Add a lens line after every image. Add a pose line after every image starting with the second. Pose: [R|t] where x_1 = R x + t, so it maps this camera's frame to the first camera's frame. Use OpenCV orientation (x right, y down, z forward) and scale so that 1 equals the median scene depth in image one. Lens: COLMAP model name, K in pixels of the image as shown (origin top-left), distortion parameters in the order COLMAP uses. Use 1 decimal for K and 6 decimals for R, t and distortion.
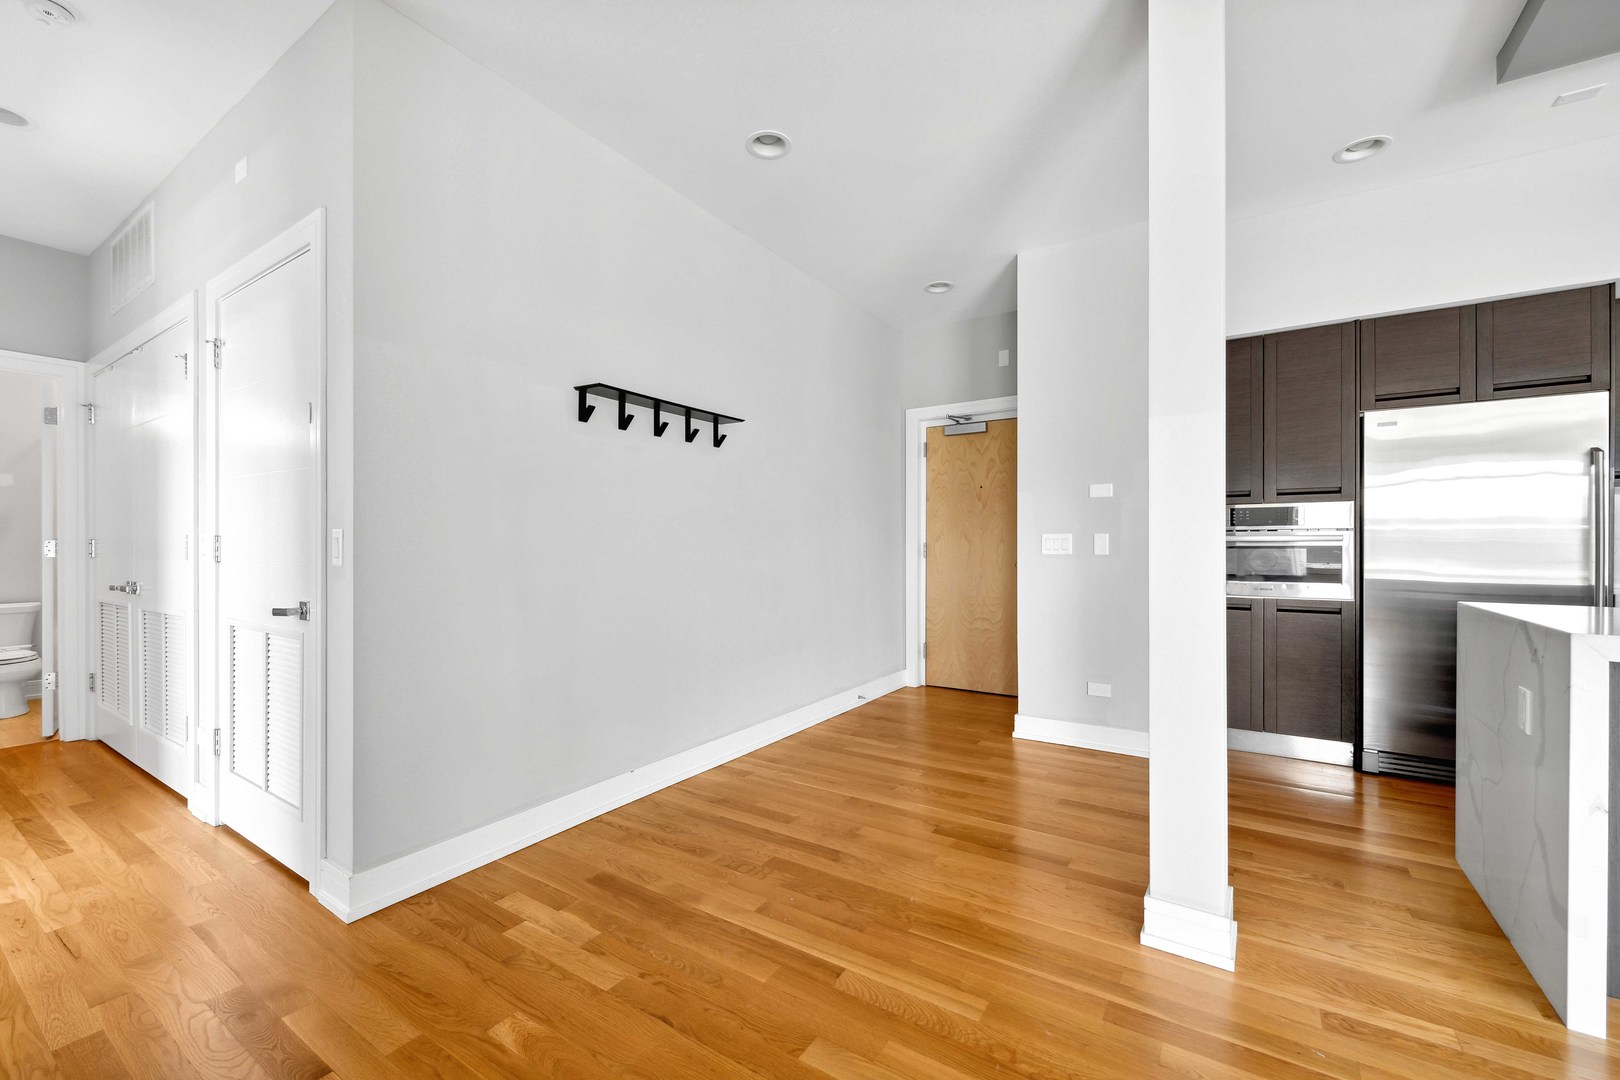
lens RADIAL K [[649.3, 0, 823.8], [0, 649.3, 543.1], [0, 0, 1]] dist [-0.000370, 0.000071]
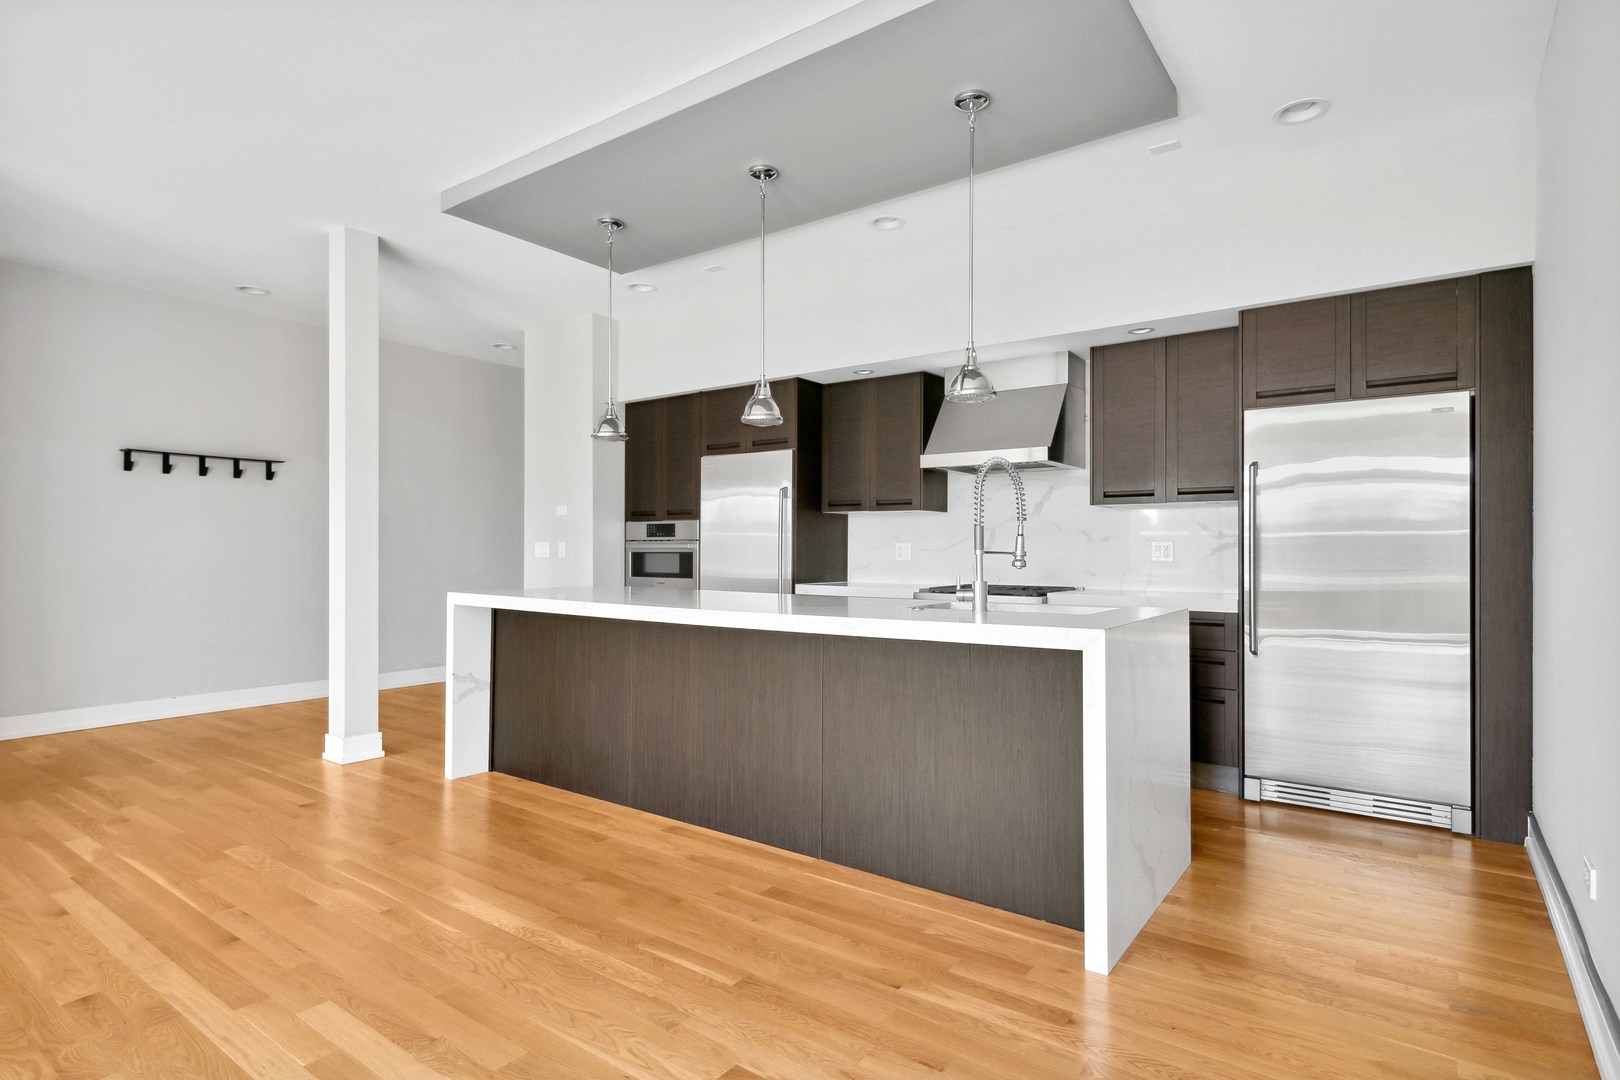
lens RADIAL K [[837.4, 0, 835.2], [0, 837.4, 548.1], [0, 0, 1]] dist [0.000548, 0.000105]
pose [[0.998604, 0.005045, -0.052583, 1.205575], [-0.005169, 0.999984, -0.002235, -0.001972], [0.052570, 0.002504, 0.998614, -0.787350]]
